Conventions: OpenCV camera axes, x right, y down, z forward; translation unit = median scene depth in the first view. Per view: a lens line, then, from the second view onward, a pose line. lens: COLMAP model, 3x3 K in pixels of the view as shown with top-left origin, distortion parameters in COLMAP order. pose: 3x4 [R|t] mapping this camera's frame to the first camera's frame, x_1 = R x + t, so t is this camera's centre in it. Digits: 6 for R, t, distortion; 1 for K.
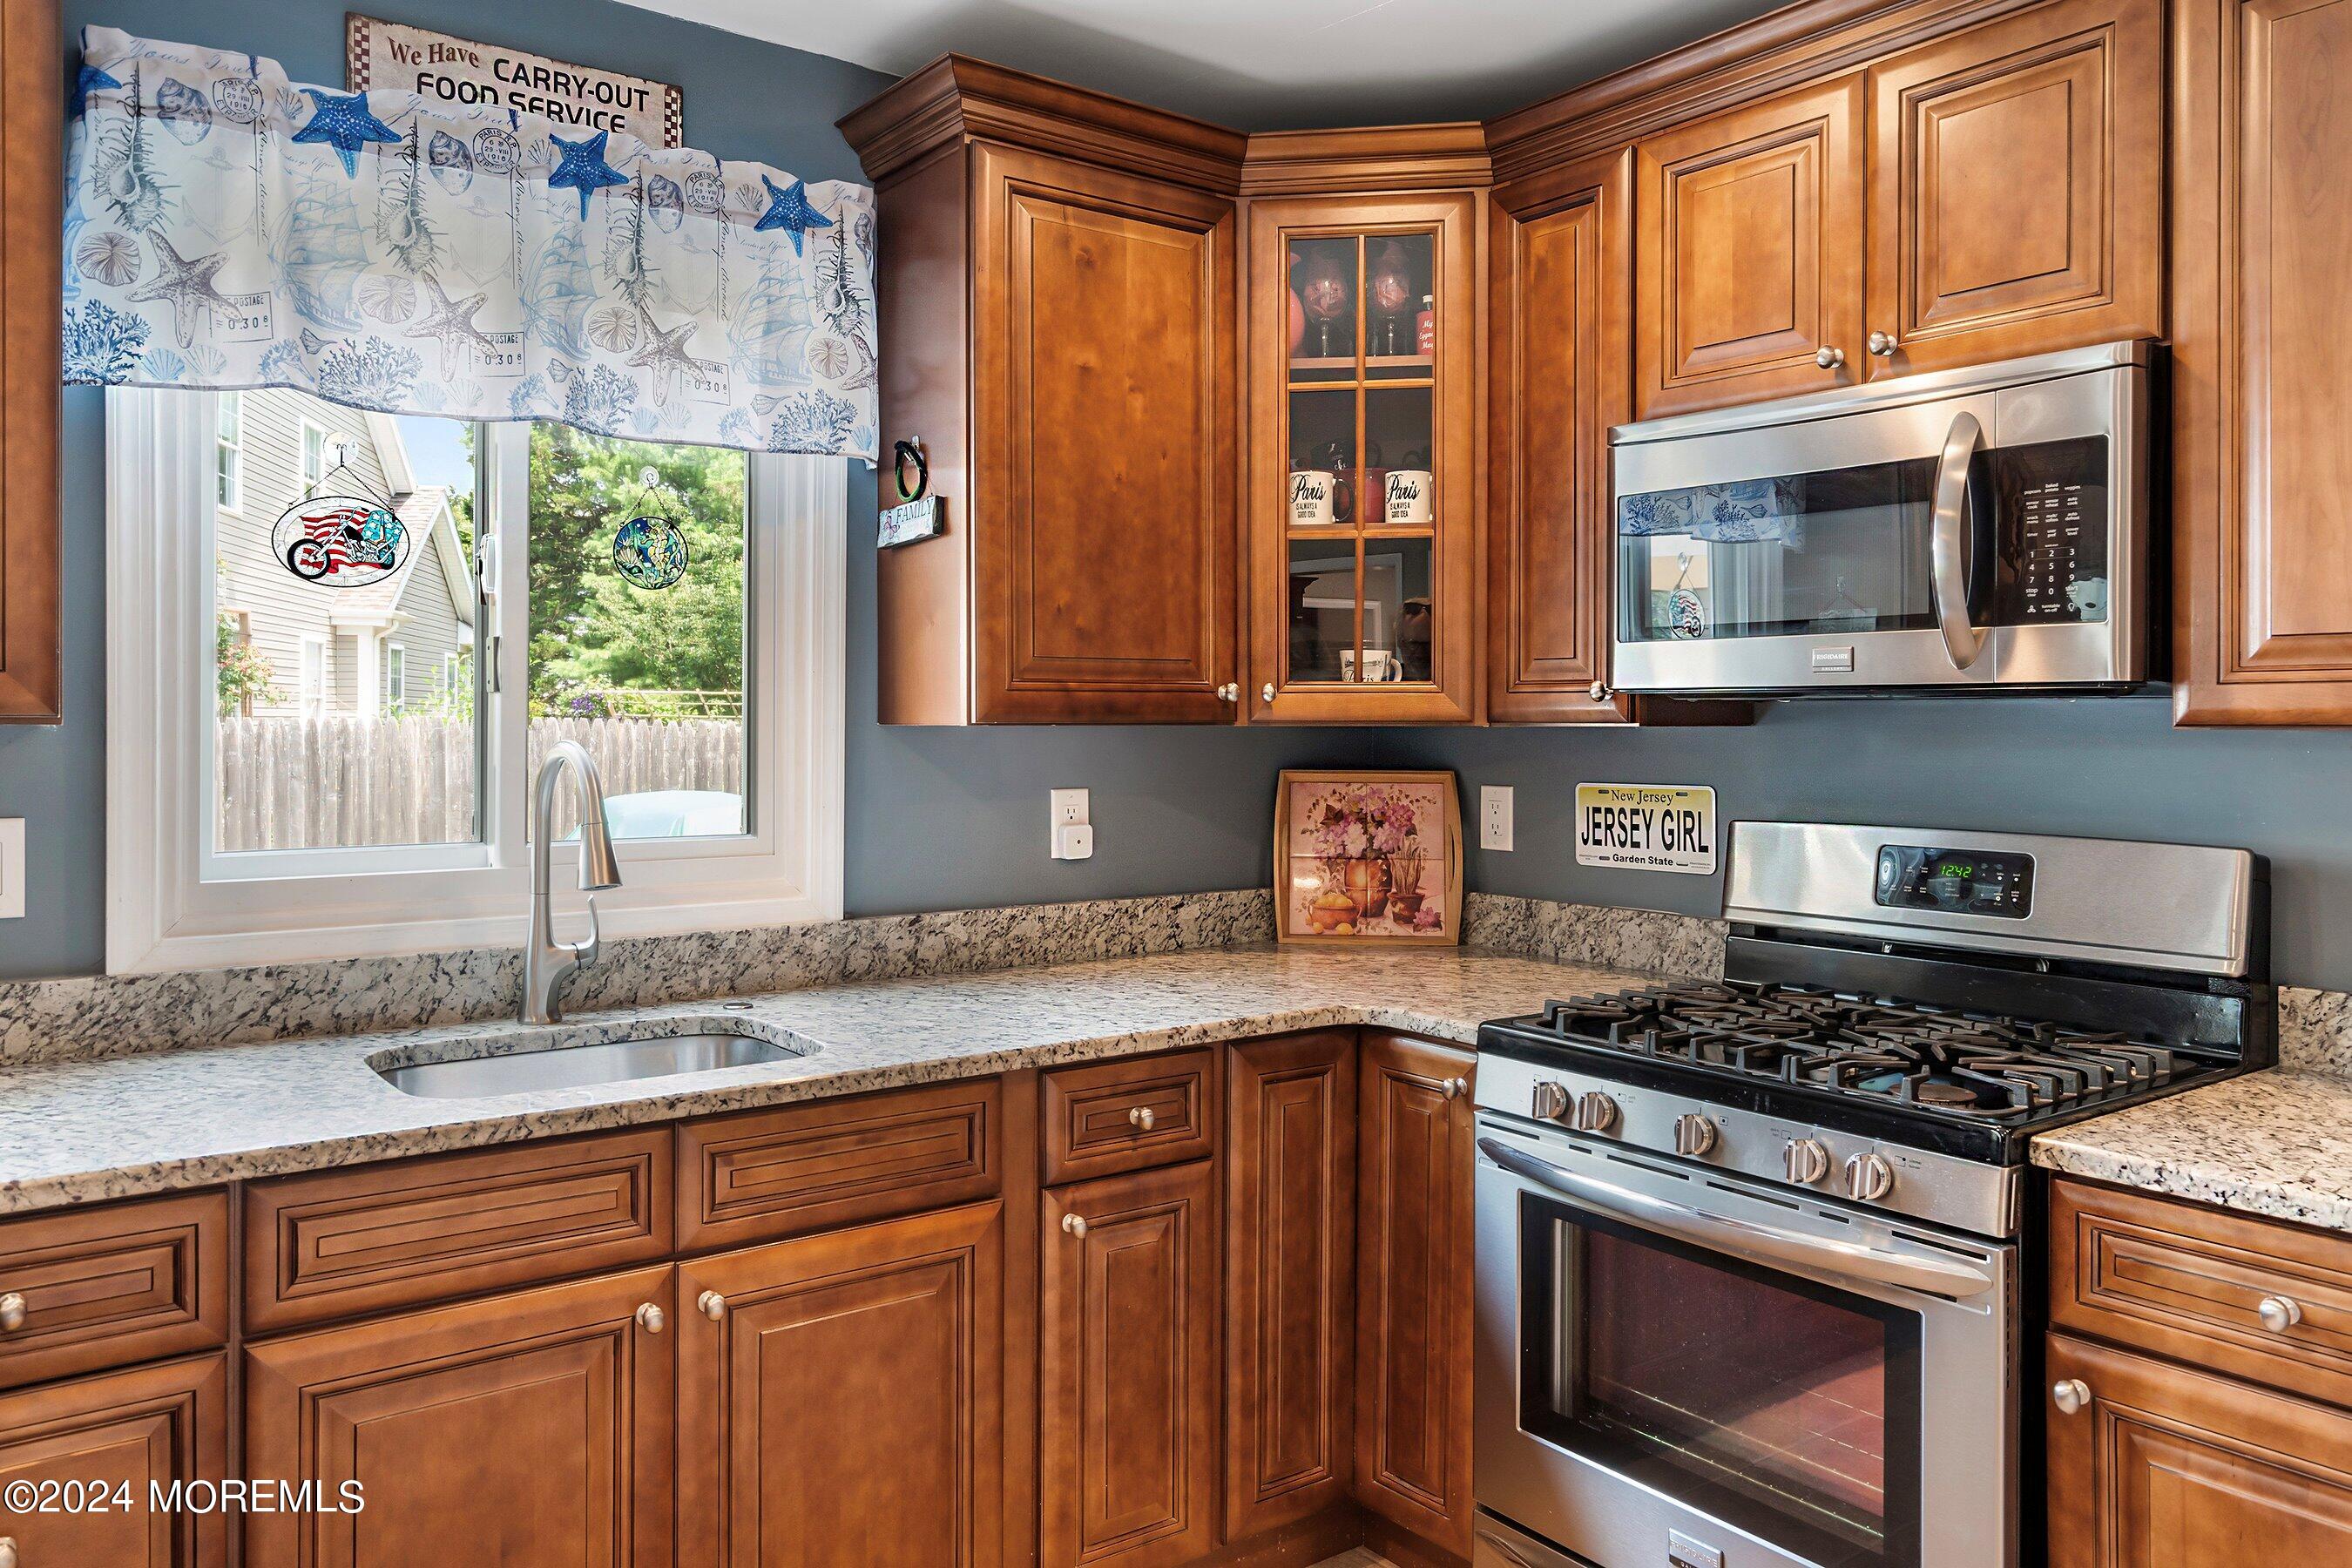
lens RADIAL K [[1679.6, 0, 1178.3], [0, 1679.6, 728.3], [0, 0, 1]] dist [0.007035, 0.002063]
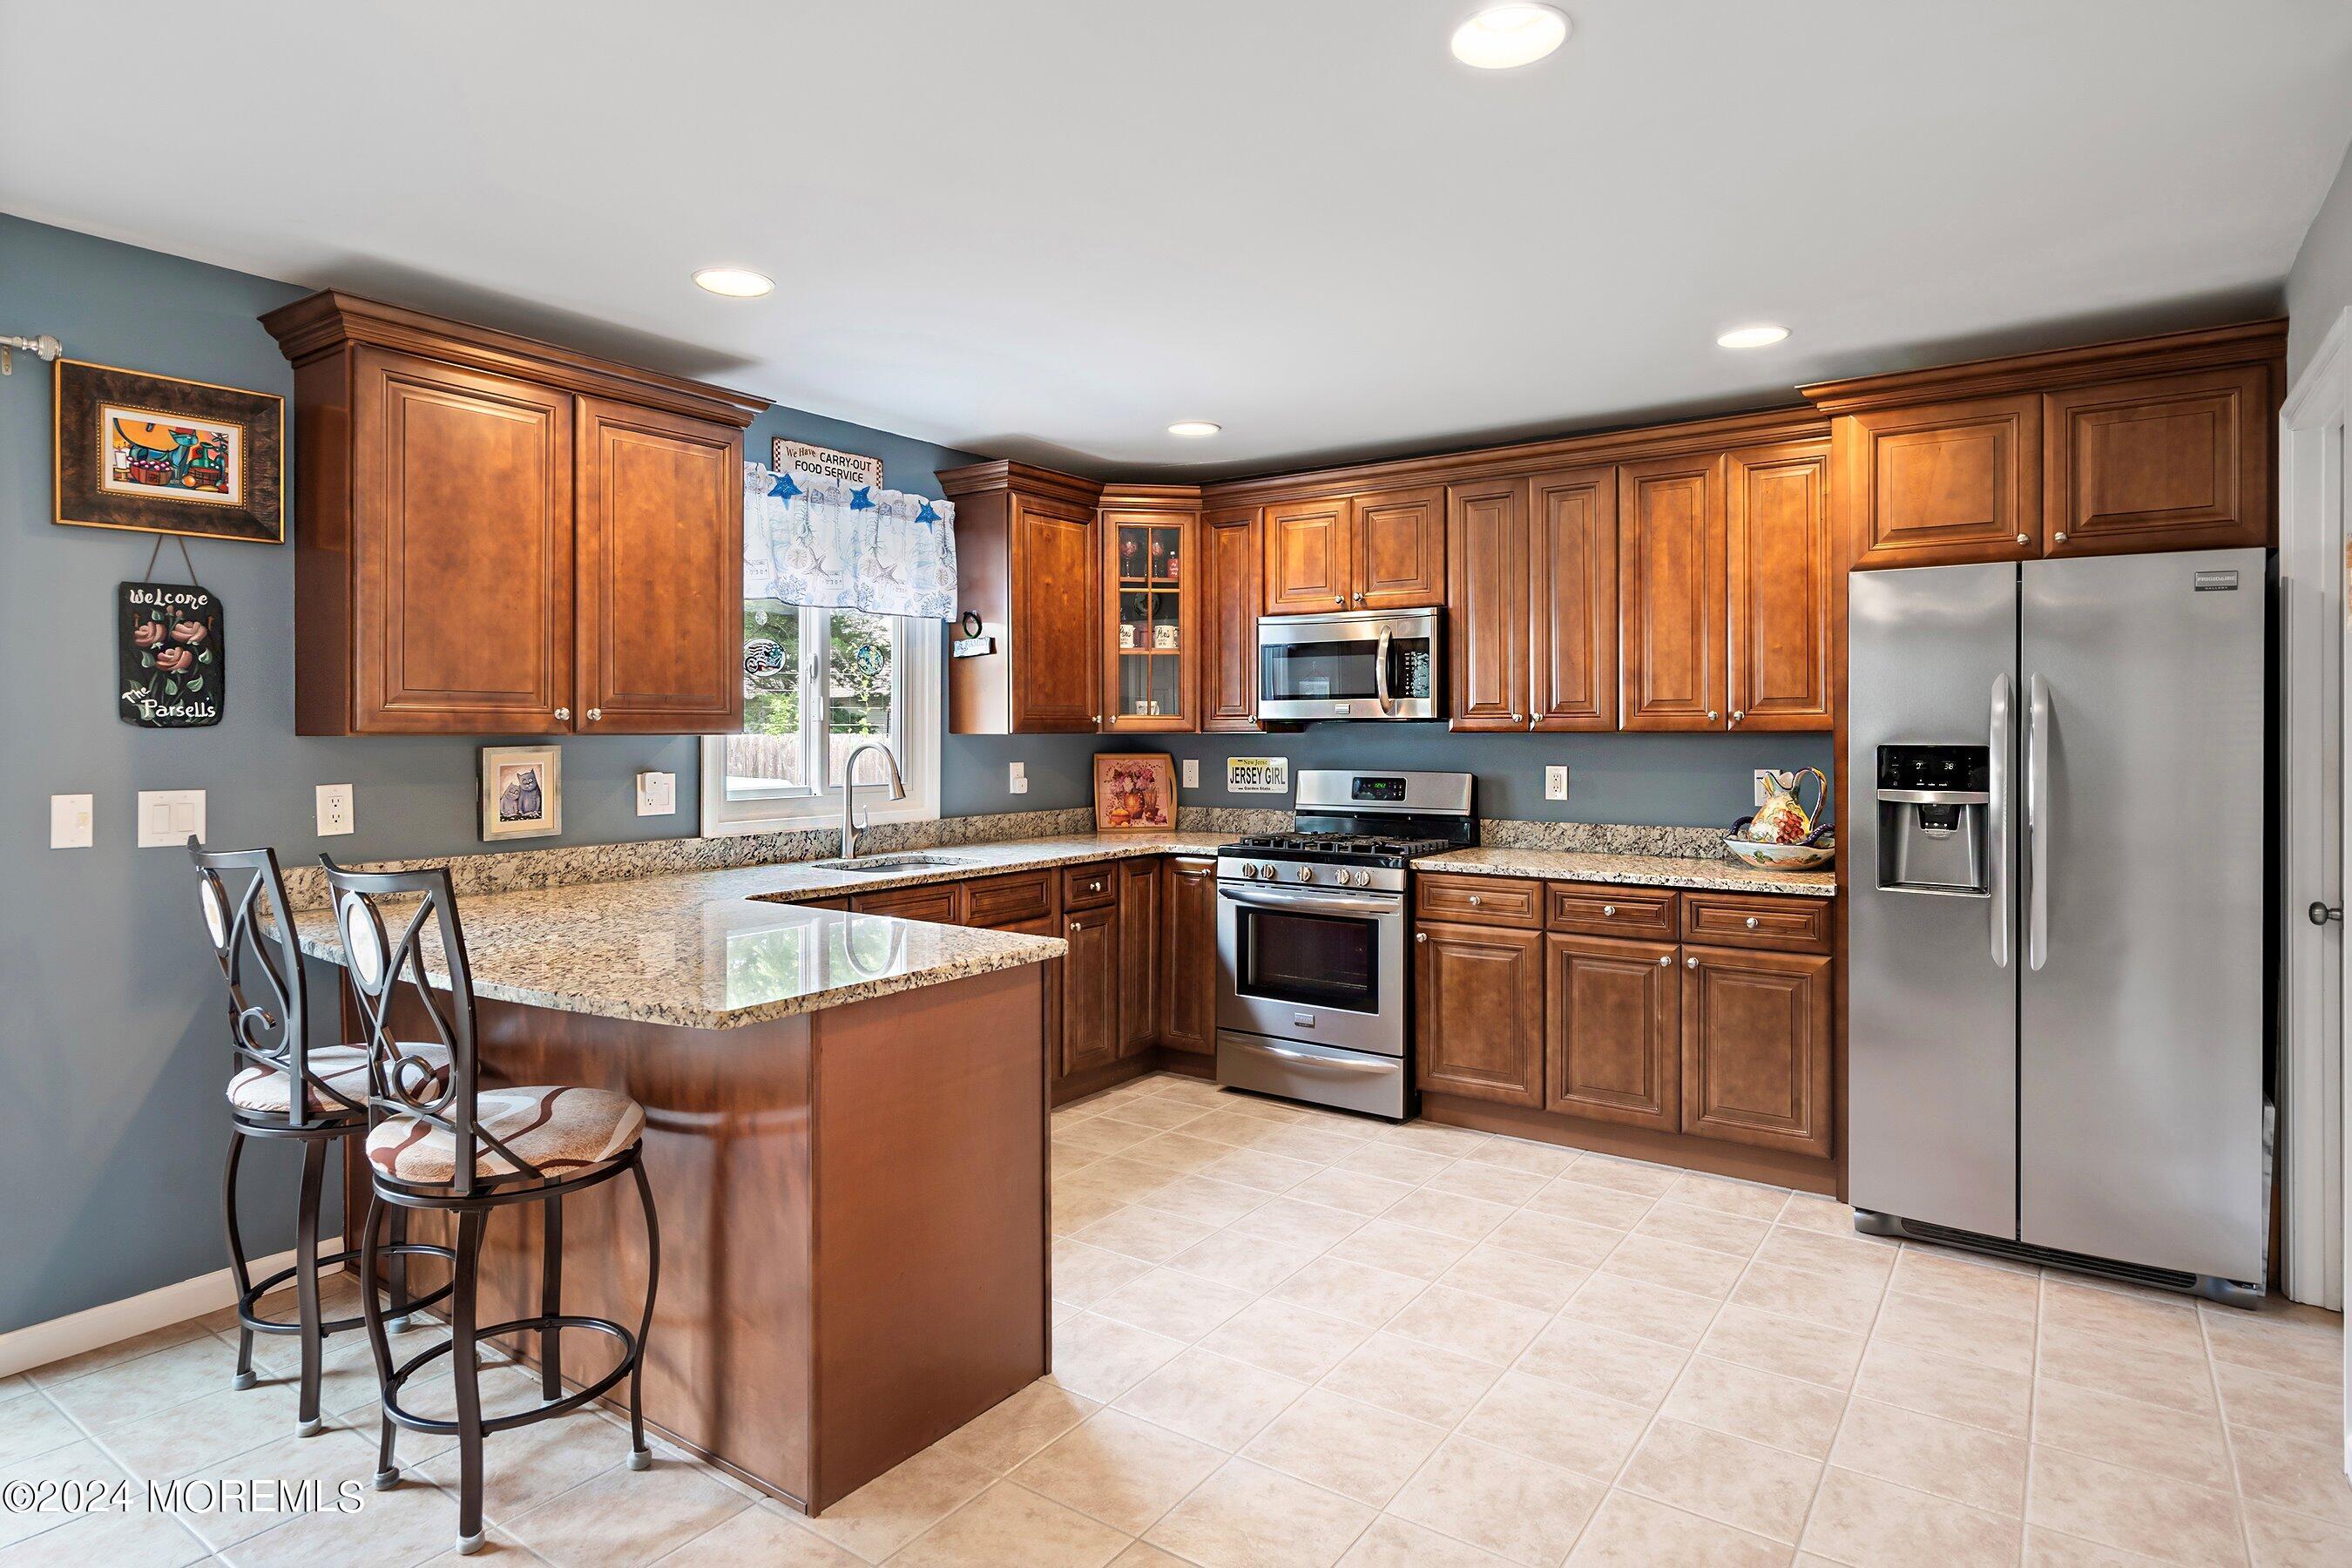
lens RADIAL K [[1282.6, 0, 1178.8], [0, 1282.6, 734.1], [0, 0, 1]] dist [0.002476, 0.001612]
pose [[0.949488, -0.005048, 0.313764, -0.480981], [0.005619, 0.999984, -0.000914, 0.001585], [-0.313754, 0.002631, 0.949501, -0.840545]]
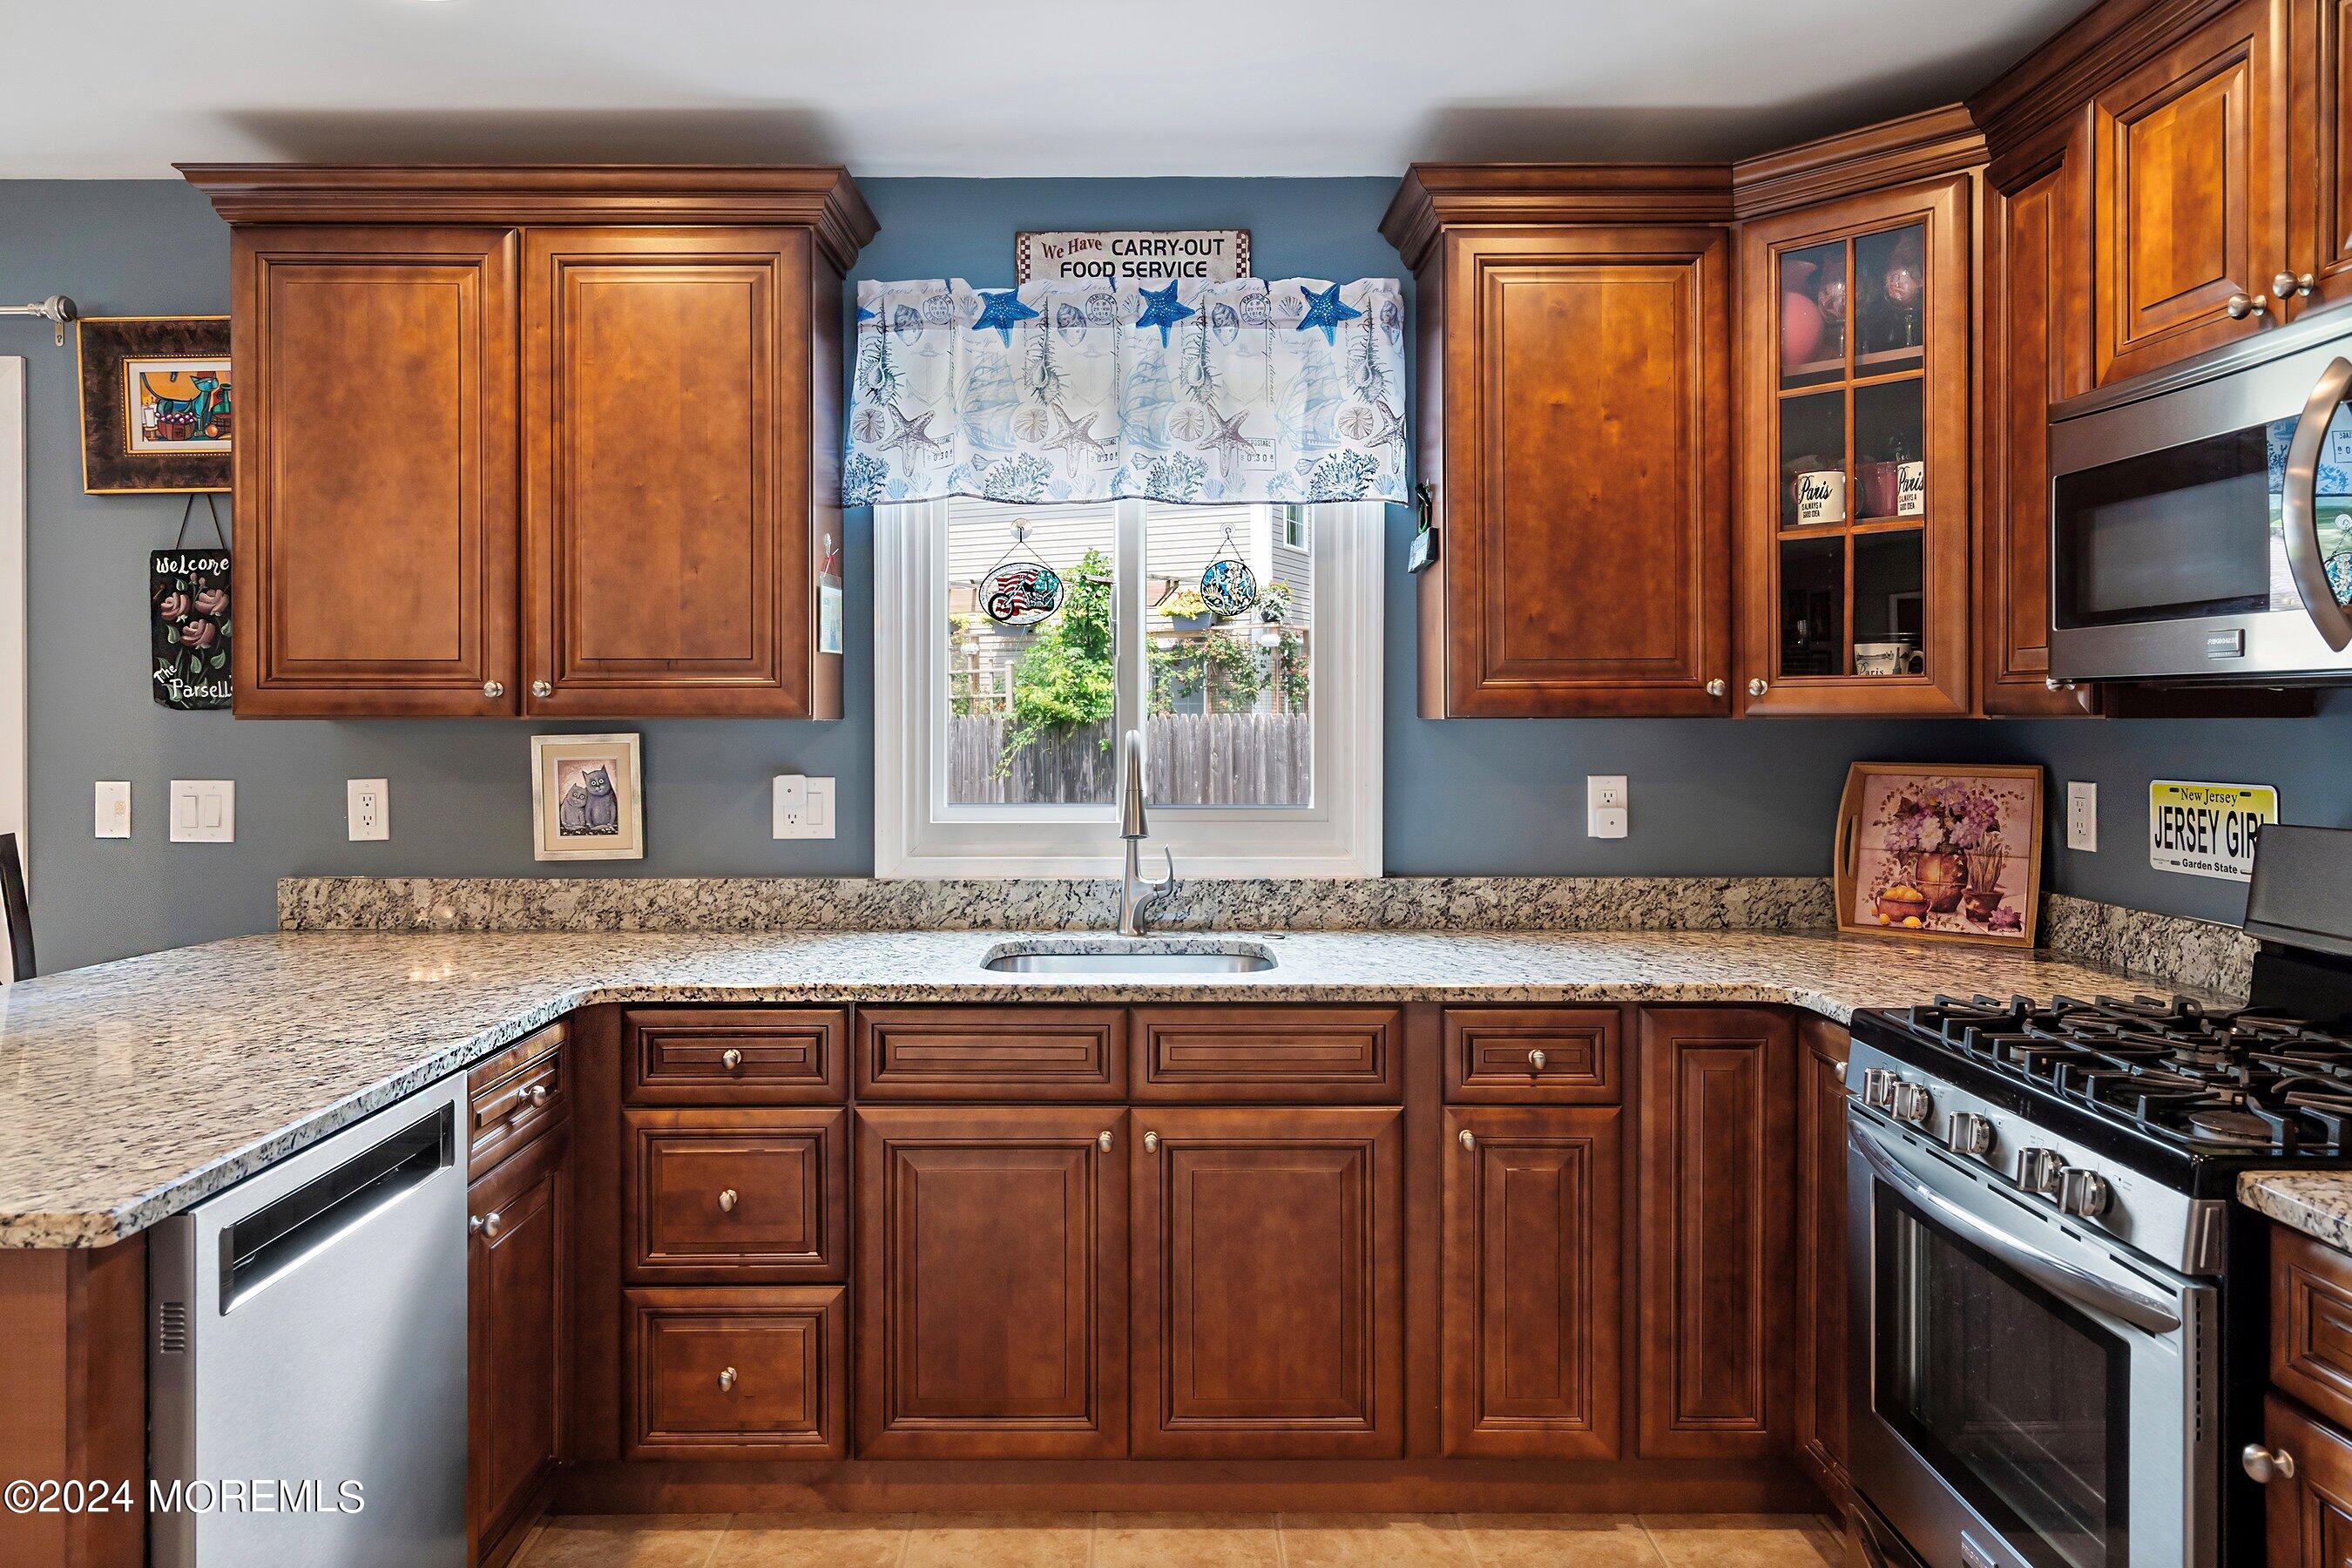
lens RADIAL K [[1568.9, 0, 1157.9], [0, 1568.9, 720.8], [0, 0, 1]] dist [0.006969, 0.003622]
pose [[0.802022, -0.001383, -0.597293, 0.387441], [0.000985, 0.999999, -0.000992, 0.000623], [0.597293, 0.000207, 0.802023, -0.018298]]
